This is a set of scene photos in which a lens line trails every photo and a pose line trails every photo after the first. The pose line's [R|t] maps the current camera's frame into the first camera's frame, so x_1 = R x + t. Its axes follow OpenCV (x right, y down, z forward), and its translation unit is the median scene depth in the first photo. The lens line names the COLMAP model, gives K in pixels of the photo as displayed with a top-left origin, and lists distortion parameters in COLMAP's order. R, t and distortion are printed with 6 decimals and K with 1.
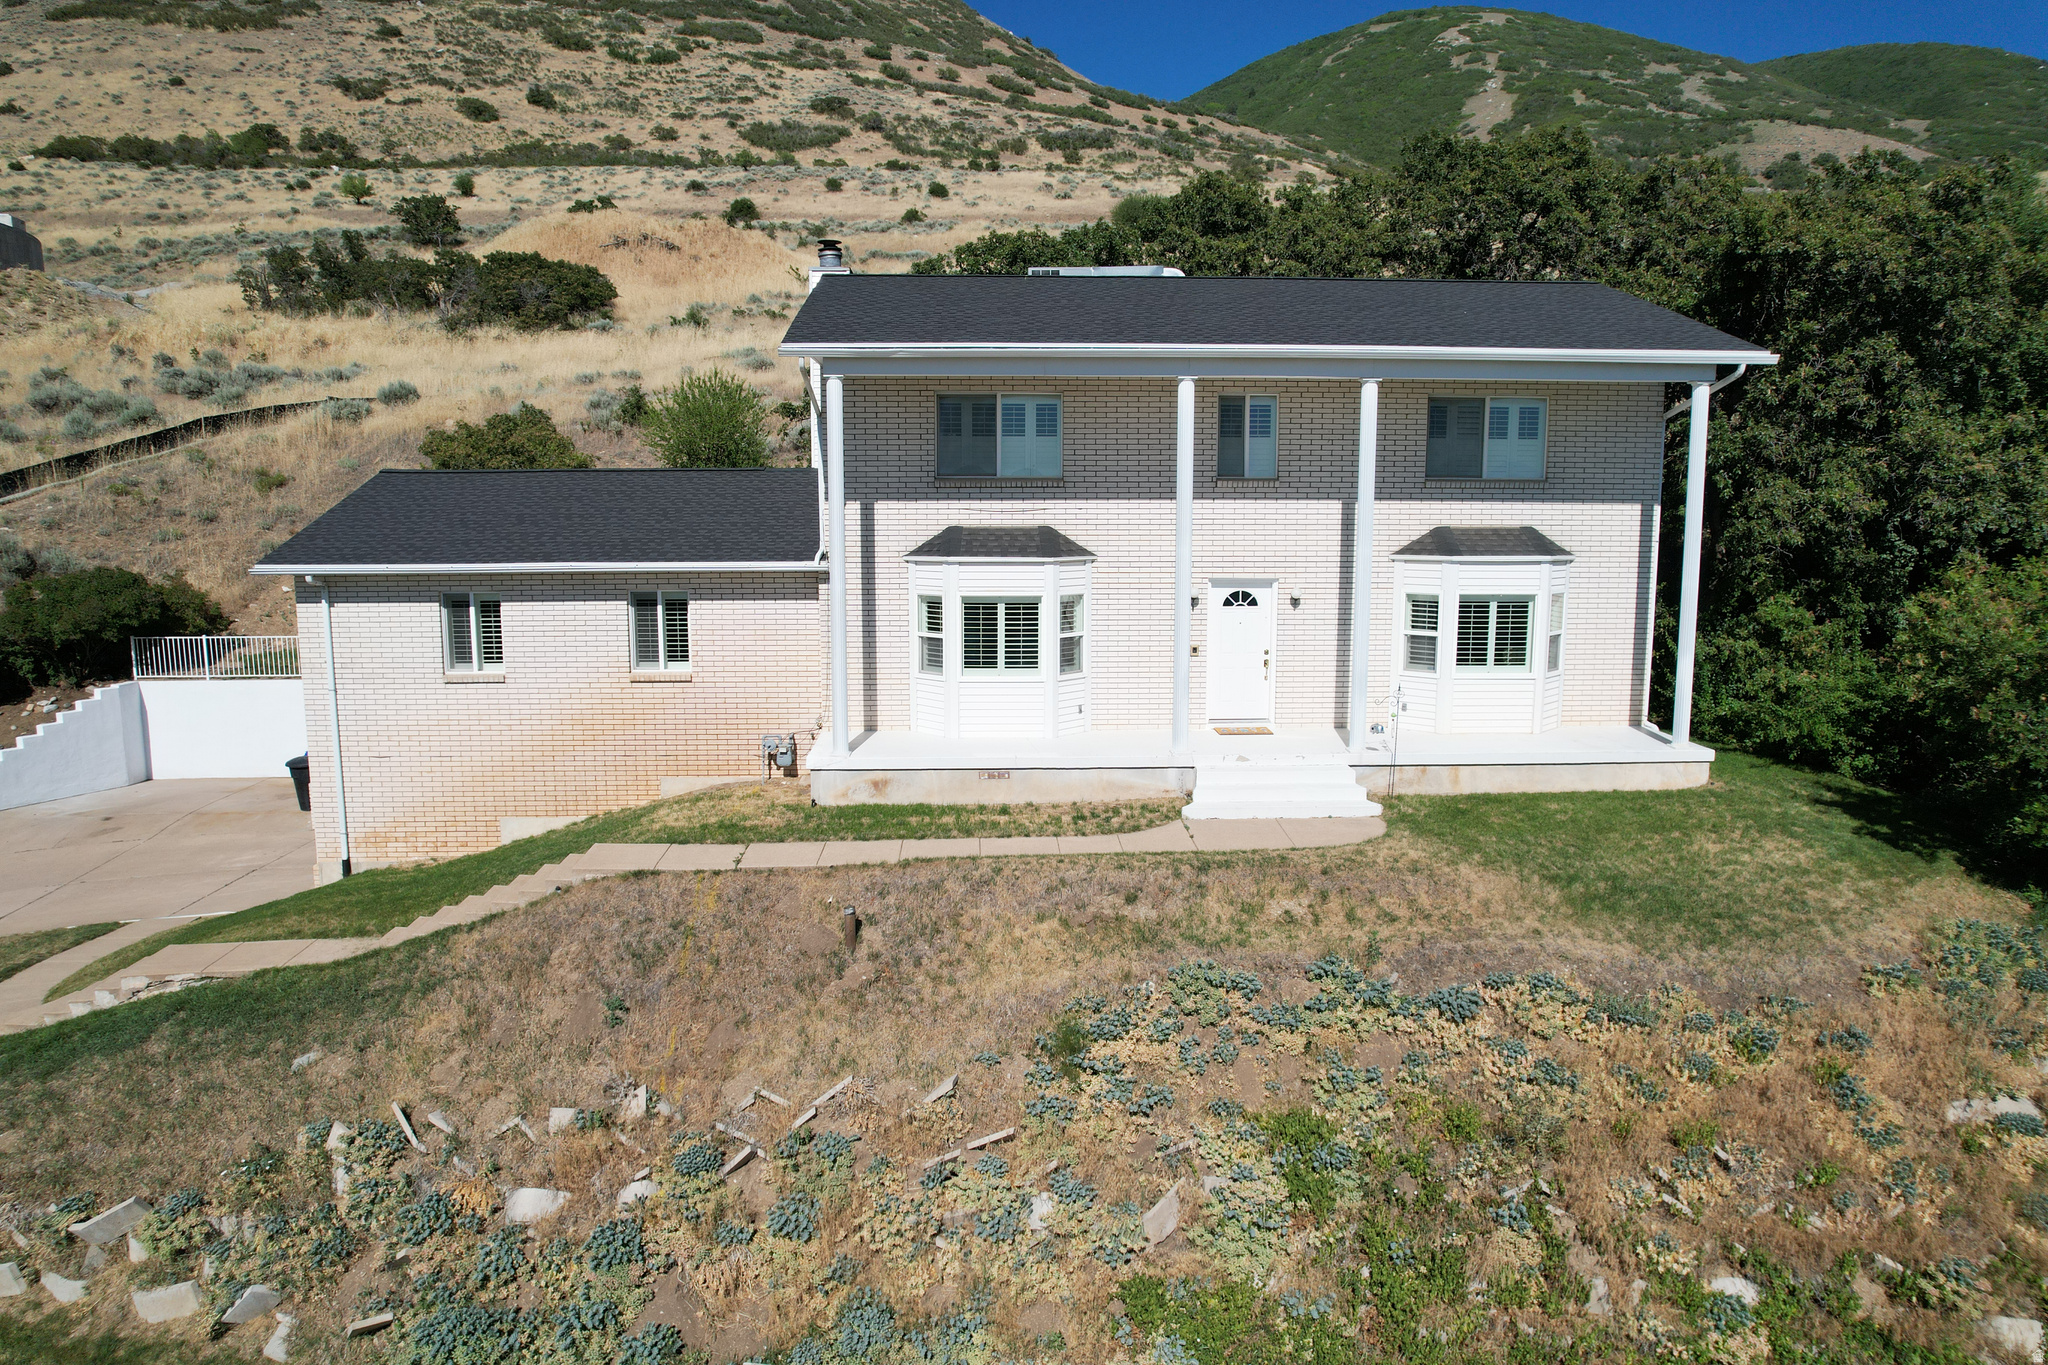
lens RADIAL K [[1311.3, 0, 1024.7], [0, 1311.3, 686.1], [0, 0, 1]] dist [-0.085527, 0.084790]
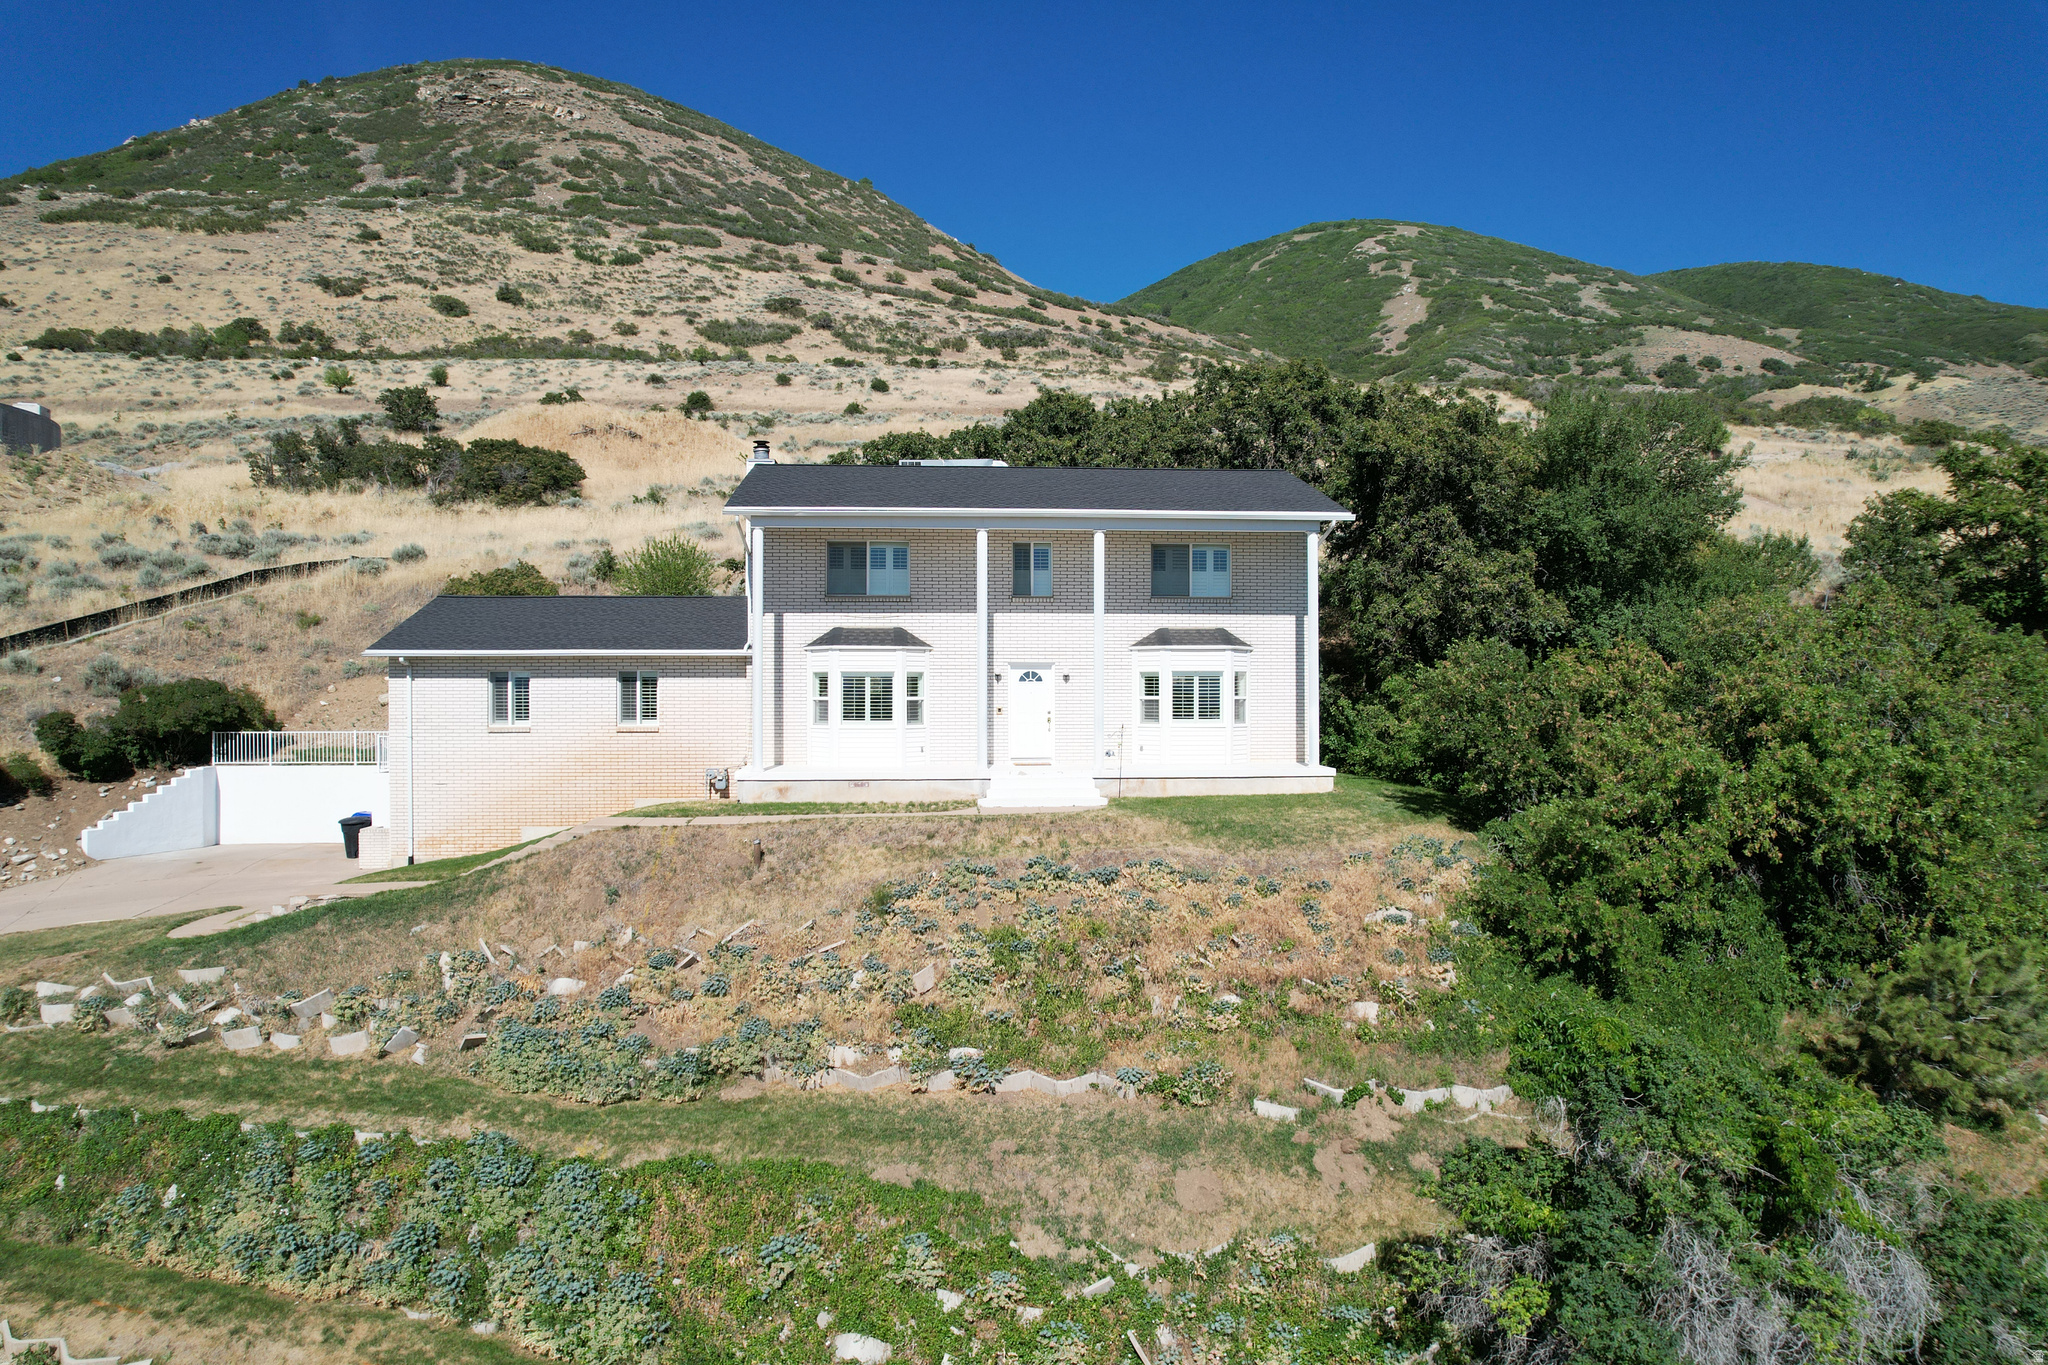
lens RADIAL K [[1306.5, 0, 1023.7], [0, 1306.5, 687.1], [0, 0, 1]] dist [-0.076913, 0.072820]
pose [[0.999202, -0.000283, 0.039948, 0.050757], [0.005643, 0.990948, -0.134127, 0.075303], [-0.039548, 0.134245, 0.990159, -0.246584]]
